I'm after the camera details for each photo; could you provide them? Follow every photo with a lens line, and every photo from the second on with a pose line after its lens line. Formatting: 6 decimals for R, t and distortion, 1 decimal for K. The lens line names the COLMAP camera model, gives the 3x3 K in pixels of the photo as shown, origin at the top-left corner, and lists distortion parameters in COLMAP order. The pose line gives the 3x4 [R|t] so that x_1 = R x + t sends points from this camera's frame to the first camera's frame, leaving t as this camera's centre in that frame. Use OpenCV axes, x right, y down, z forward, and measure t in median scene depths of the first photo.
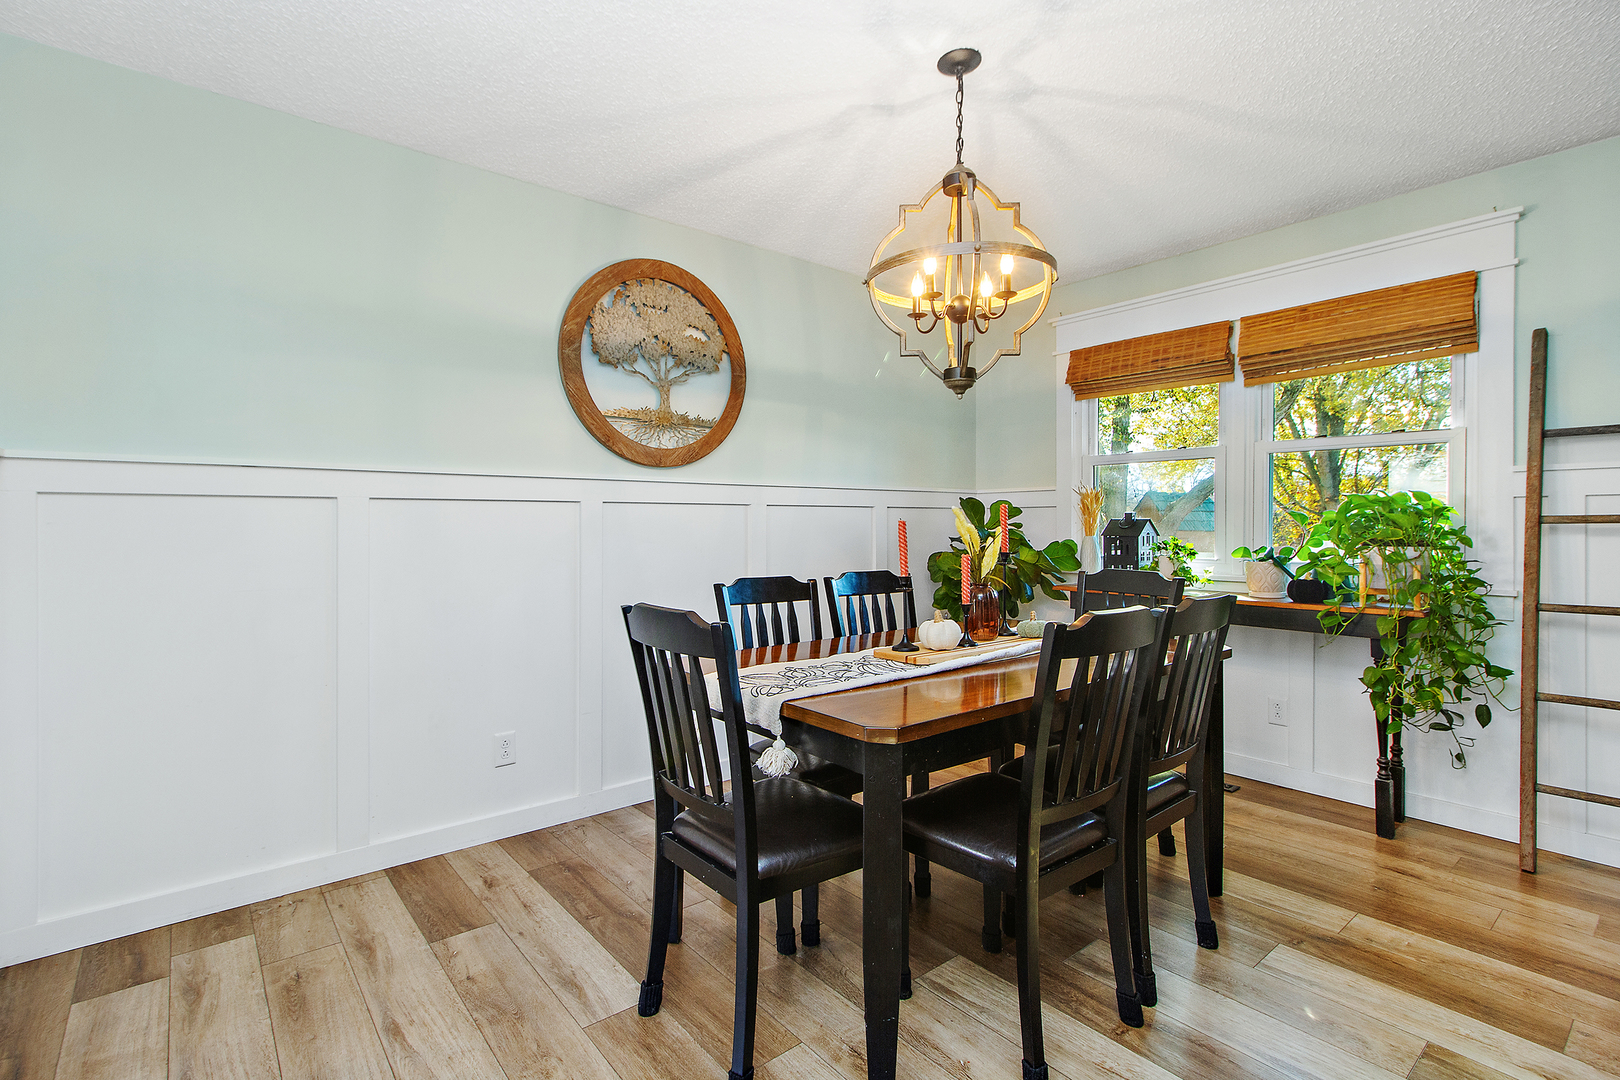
lens RADIAL K [[754.5, 0, 804.5], [0, 754.5, 535.2], [0, 0, 1]] dist [0.002131, 0.000338]
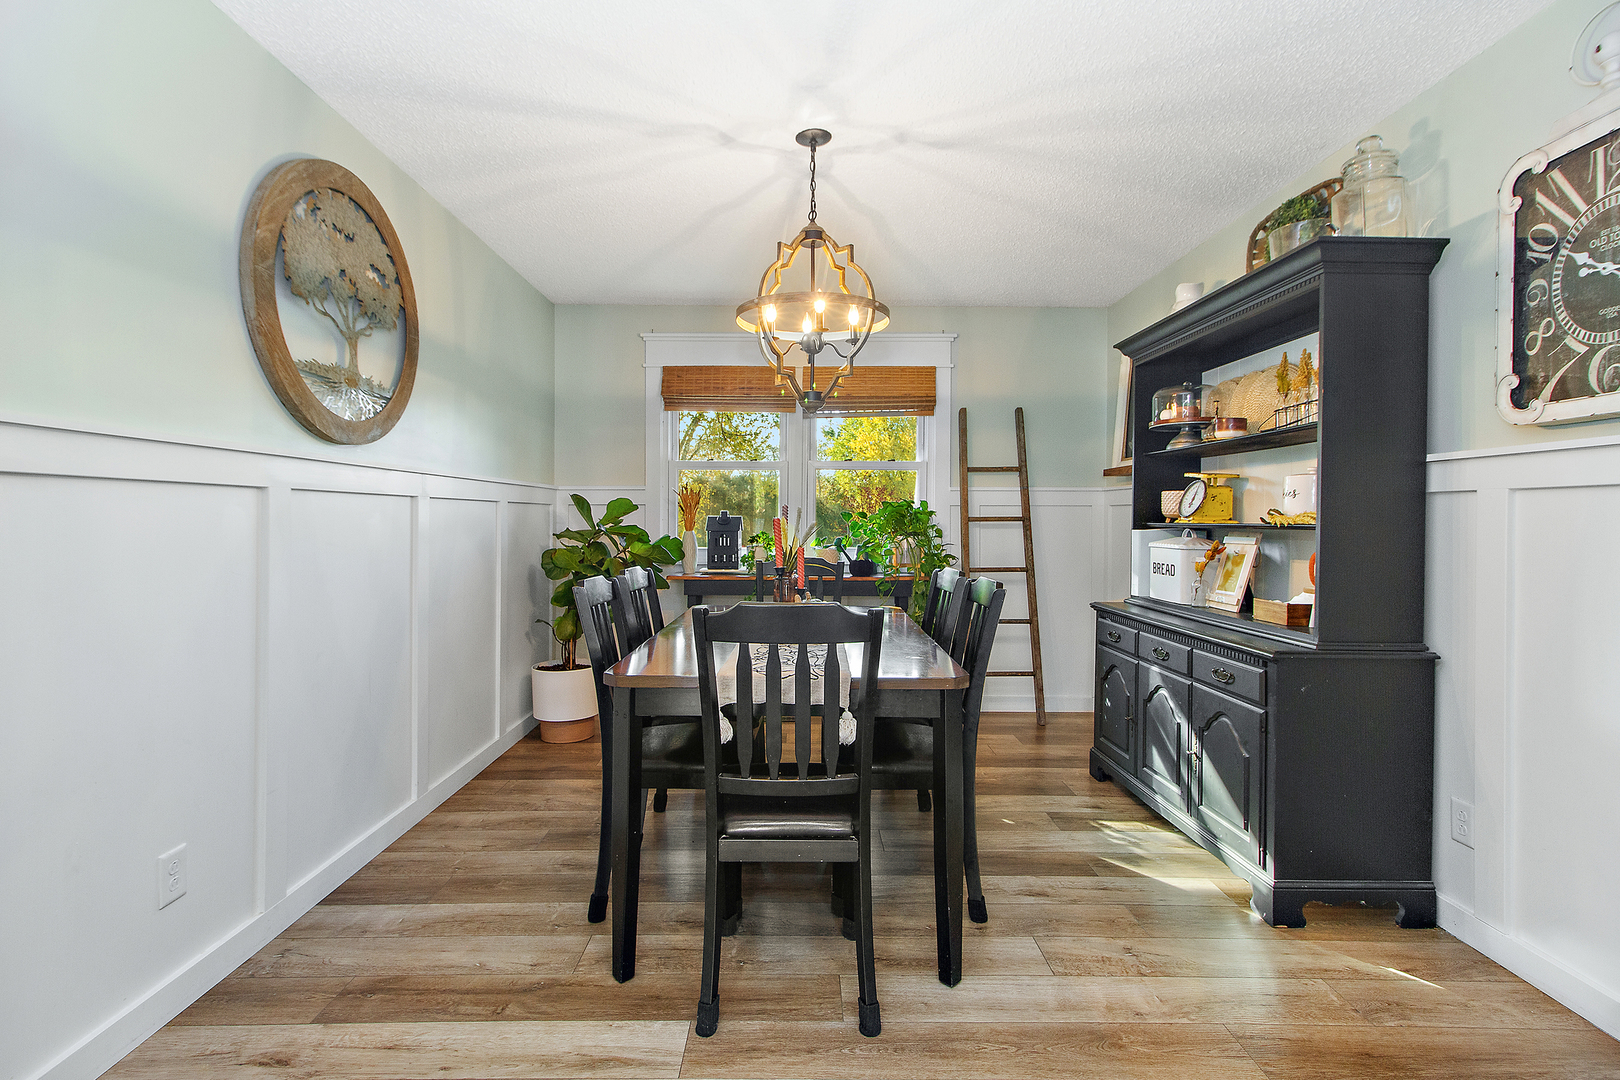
lens RADIAL K [[754.5, 0, 802.1], [0, 754.5, 531.7], [0, 0, 1]] dist [0.002131, 0.000338]
pose [[0.632478, -0.009349, 0.774522, -0.511364], [0.008723, 0.999950, 0.004947, -0.003392], [-0.774529, 0.003628, 0.632528, 0.176442]]
